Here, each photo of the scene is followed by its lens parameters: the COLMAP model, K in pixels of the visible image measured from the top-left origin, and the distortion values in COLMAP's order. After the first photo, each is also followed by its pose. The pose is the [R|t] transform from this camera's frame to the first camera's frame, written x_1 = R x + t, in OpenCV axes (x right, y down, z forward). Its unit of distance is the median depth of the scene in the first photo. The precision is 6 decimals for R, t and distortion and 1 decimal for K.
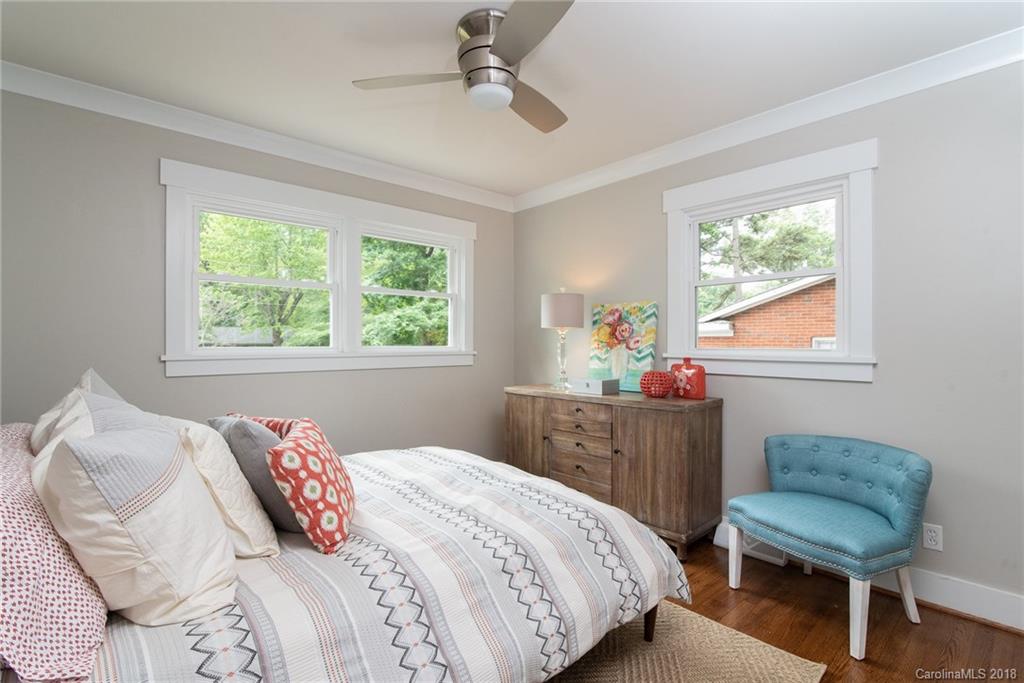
lens RADIAL K [[486.6, 0, 516.1], [0, 486.6, 338.1], [0, 0, 1]] dist [-0.000250, -0.000072]
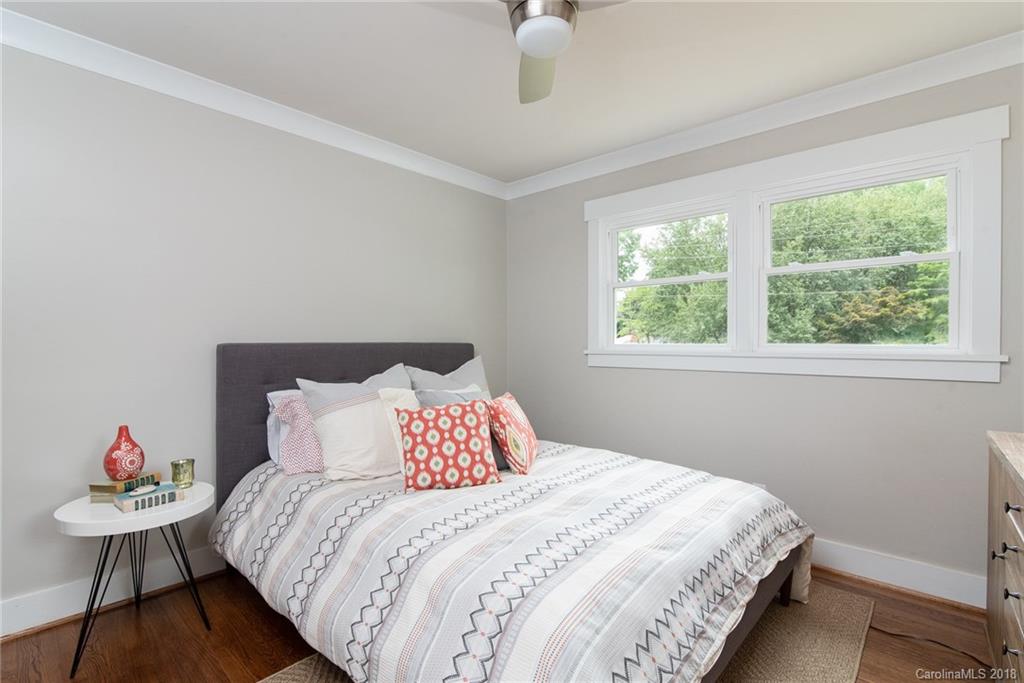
lens RADIAL K [[488.1, 0, 511.4], [0, 488.1, 344.9], [0, 0, 1]] dist [-0.001076, -0.000203]
pose [[0.067304, 0.006649, -0.997710, 0.744685], [0.010571, 0.999917, 0.007376, 0.012613], [0.997677, -0.011043, 0.067228, 0.879332]]
